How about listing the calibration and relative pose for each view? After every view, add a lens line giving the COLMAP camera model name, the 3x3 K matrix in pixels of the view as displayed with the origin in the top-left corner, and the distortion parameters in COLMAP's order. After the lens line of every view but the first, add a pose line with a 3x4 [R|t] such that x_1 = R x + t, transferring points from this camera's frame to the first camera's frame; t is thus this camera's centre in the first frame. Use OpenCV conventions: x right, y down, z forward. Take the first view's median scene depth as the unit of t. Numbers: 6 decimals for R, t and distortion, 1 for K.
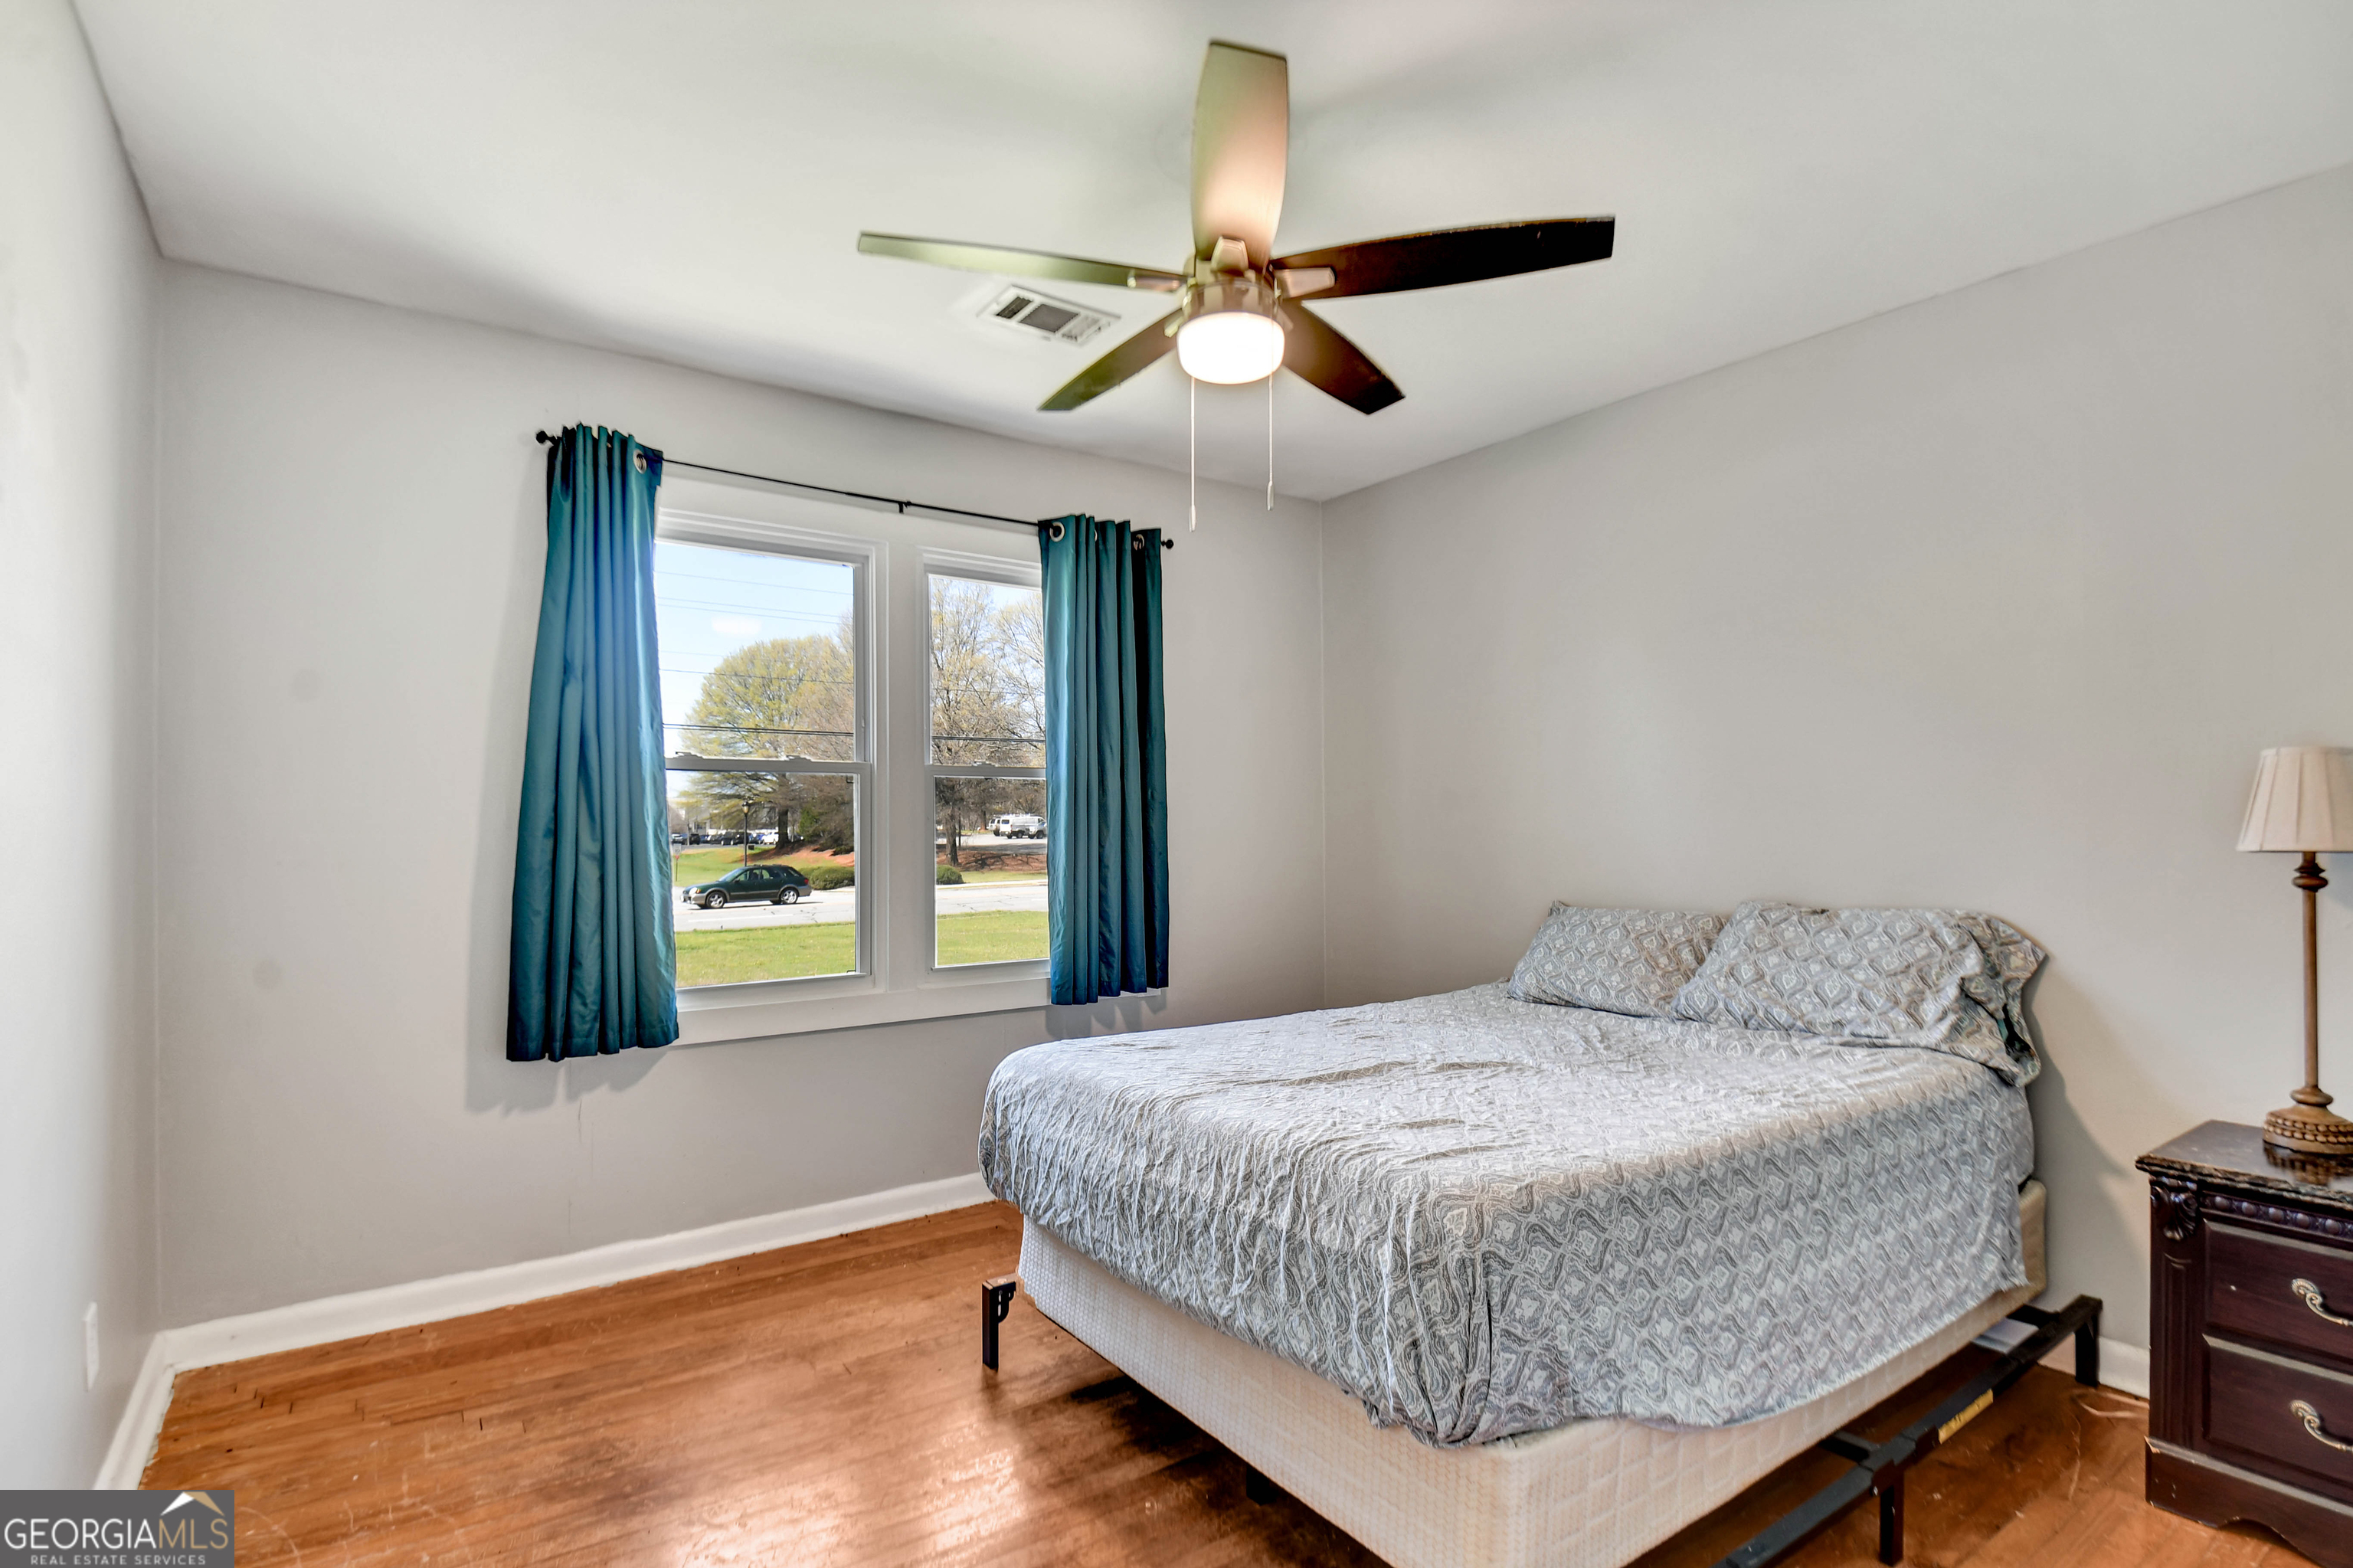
lens RADIAL K [[1123.5, 0, 1159.0], [0, 1123.5, 811.5], [0, 0, 1]] dist [0.017440, -0.031093]
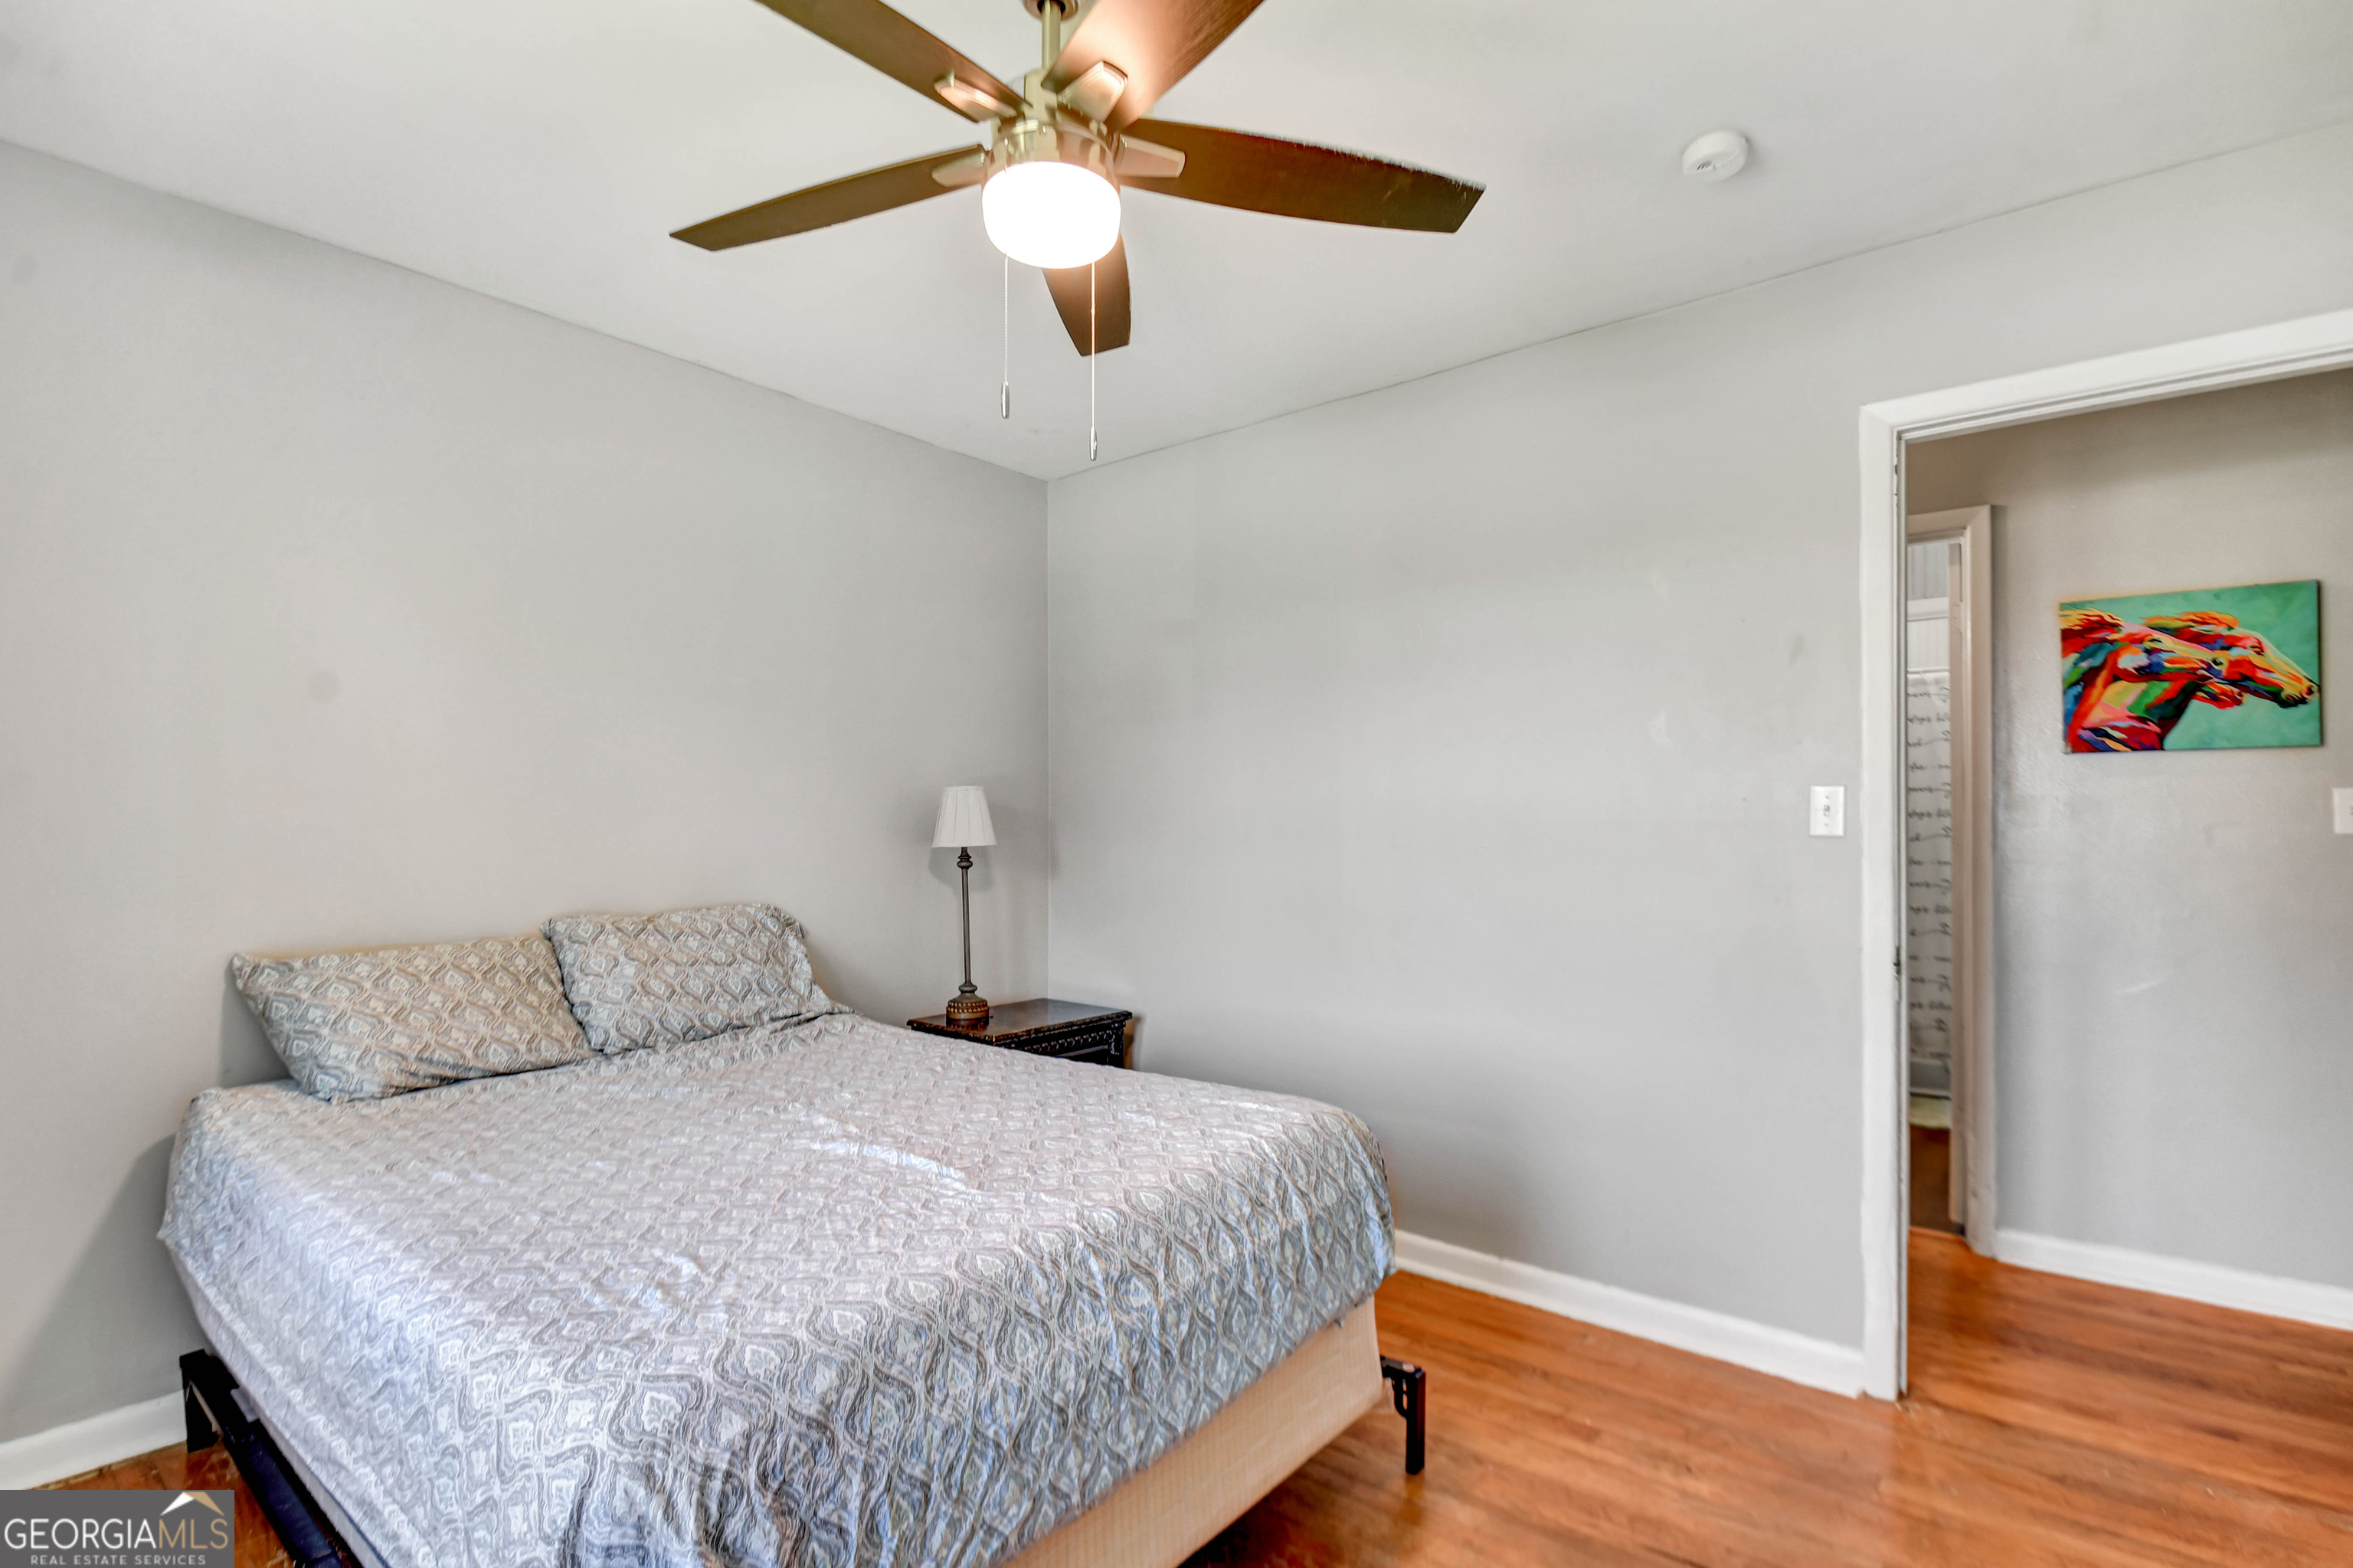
lens RADIAL K [[1123.5, 0, 1159.0], [0, 1123.5, 811.5], [0, 0, 1]] dist [0.017440, -0.031093]
pose [[-0.277601, 0.011283, 0.960630, -0.685510], [-0.009974, 0.999843, -0.014626, 0.003732], [-0.960645, -0.013641, -0.277444, 1.123425]]
